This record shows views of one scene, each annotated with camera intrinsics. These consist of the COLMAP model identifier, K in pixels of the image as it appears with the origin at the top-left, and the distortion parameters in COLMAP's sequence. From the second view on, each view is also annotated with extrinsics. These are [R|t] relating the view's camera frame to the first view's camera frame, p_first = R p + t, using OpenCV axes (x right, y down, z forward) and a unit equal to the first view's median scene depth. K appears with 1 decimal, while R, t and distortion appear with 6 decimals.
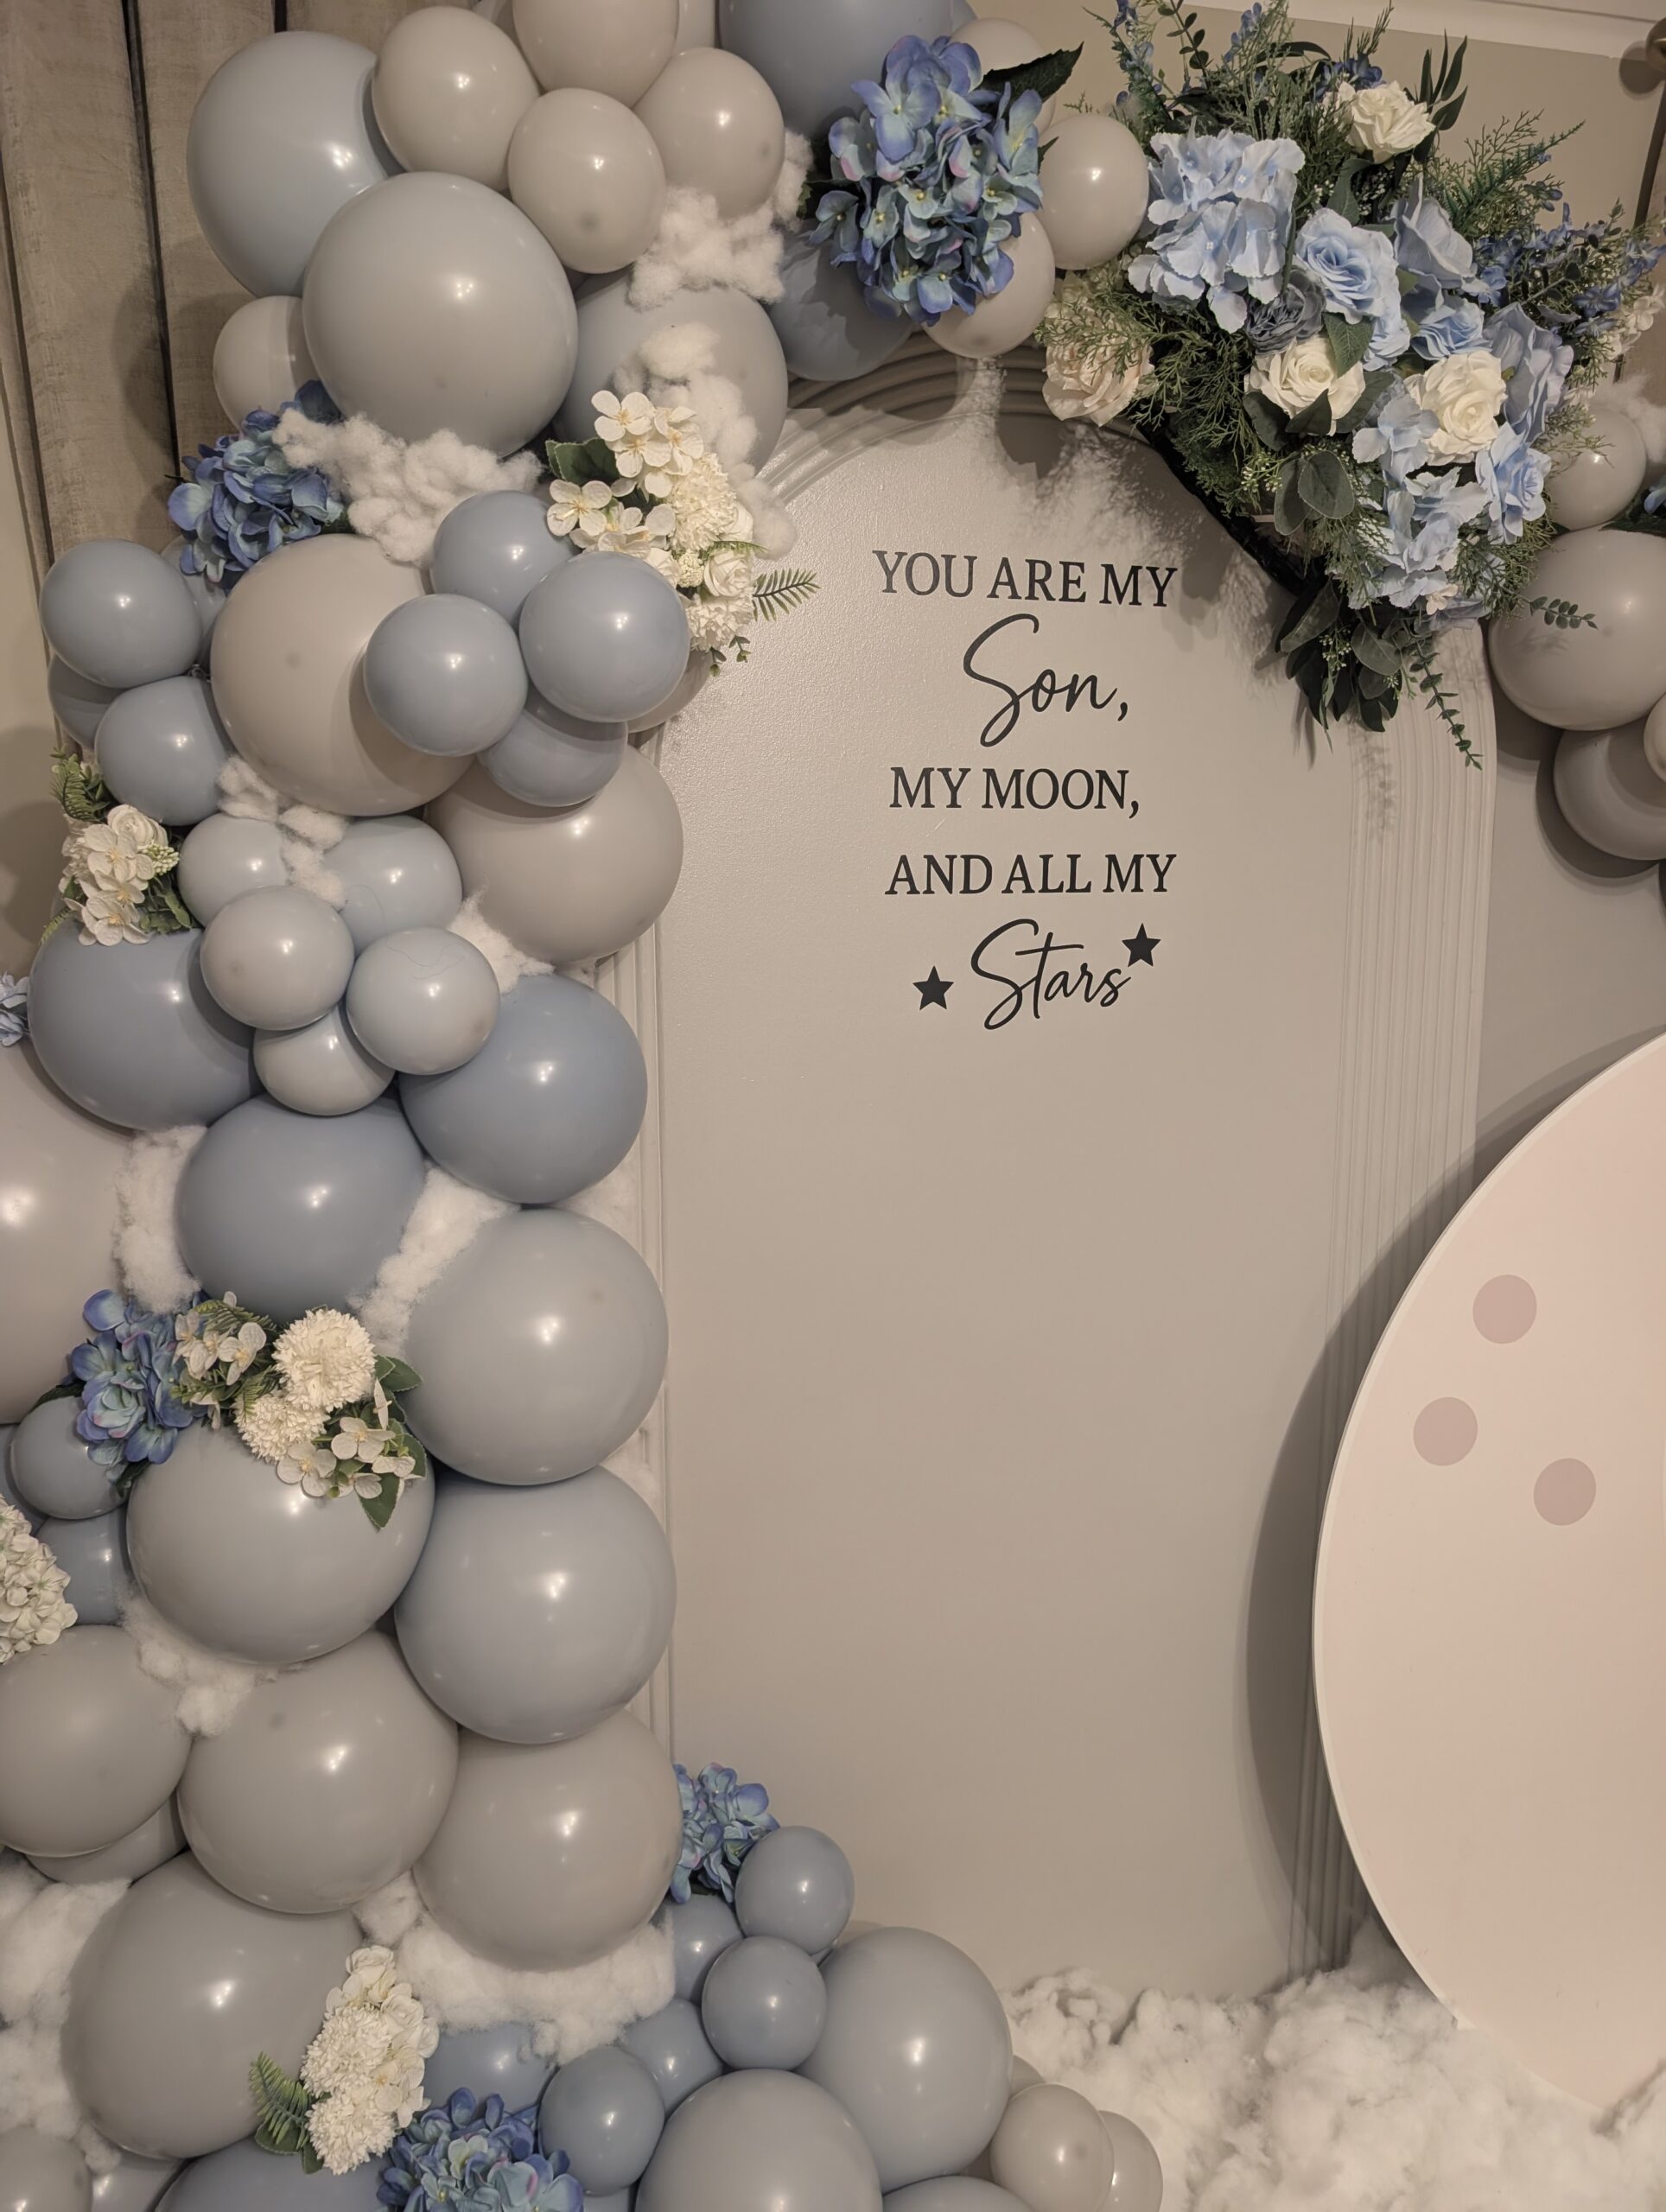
lens RADIAL K [[1771.5, 0, 837.3], [0, 1771.5, 1099.8], [0, 0, 1]] dist [-0.014387, 0.022643]
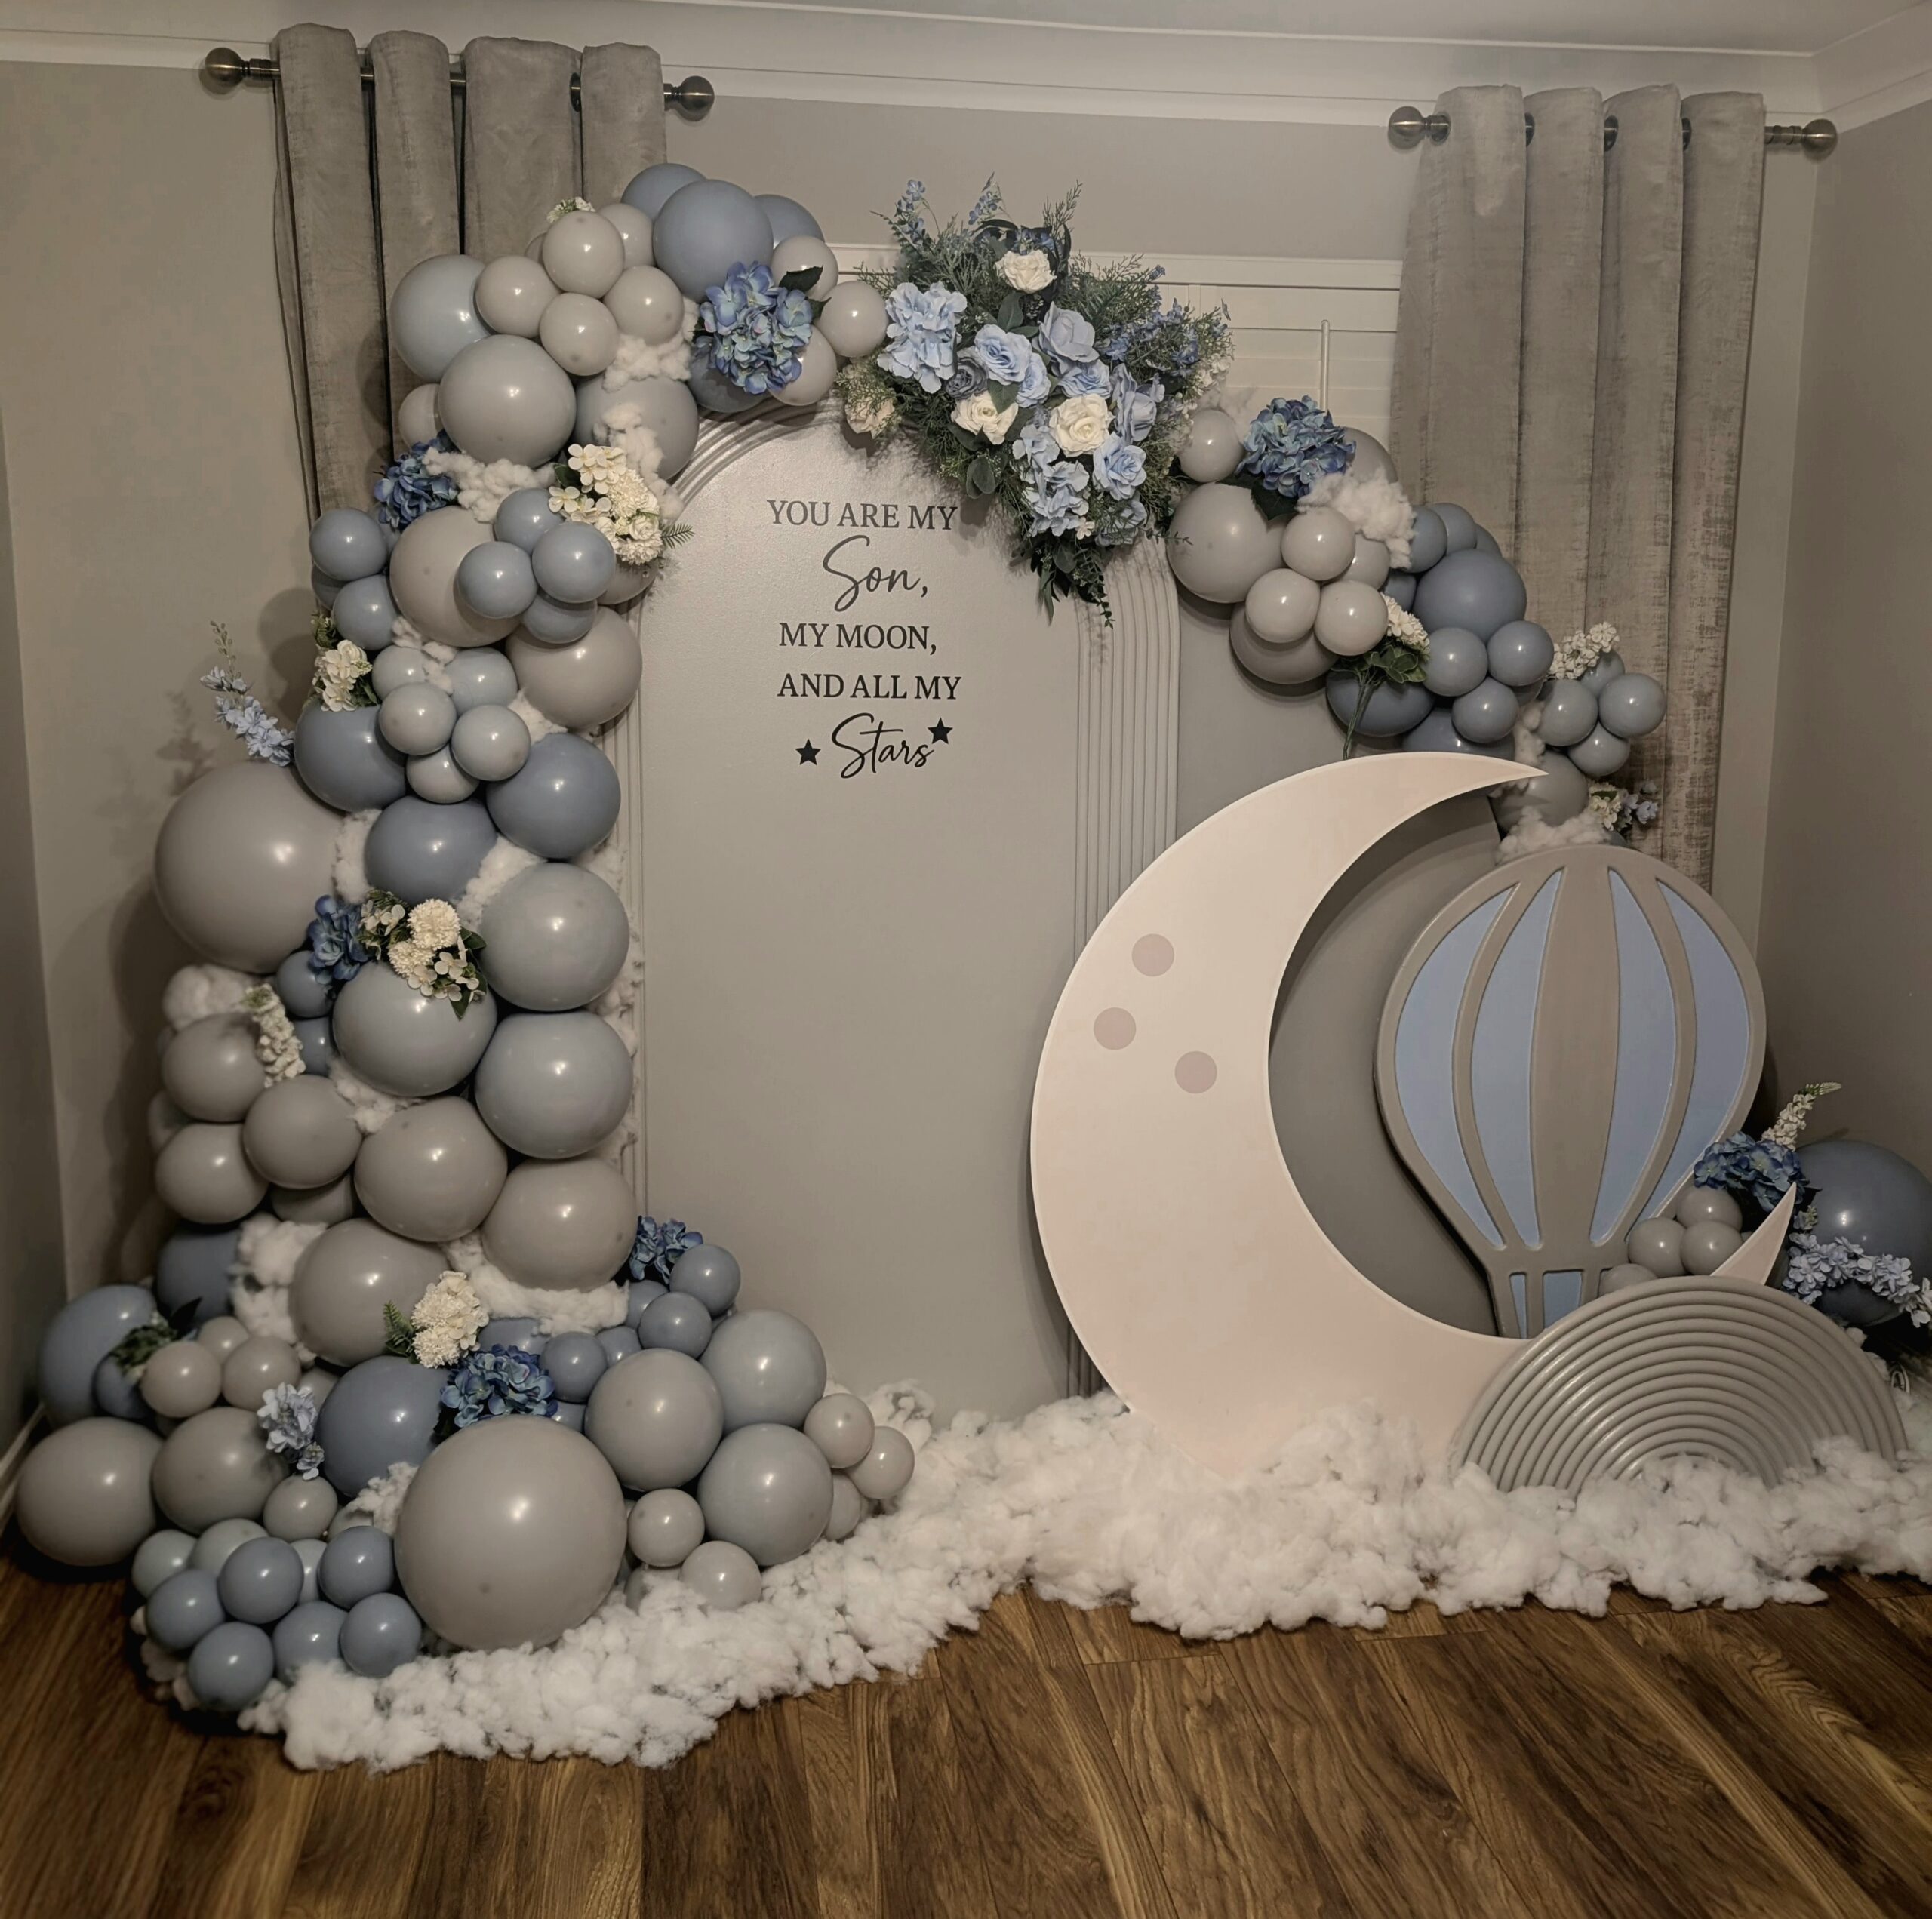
lens RADIAL K [[2055.1, 0, 963.8], [0, 2055.1, 901.9], [0, 0, 1]] dist [0.005863, 0.000000]
pose [[0.993918, 0.025558, -0.107116, 0.497020], [-0.029487, 0.998943, -0.035262, 0.172221], [0.106101, 0.038206, 0.993621, -1.109634]]
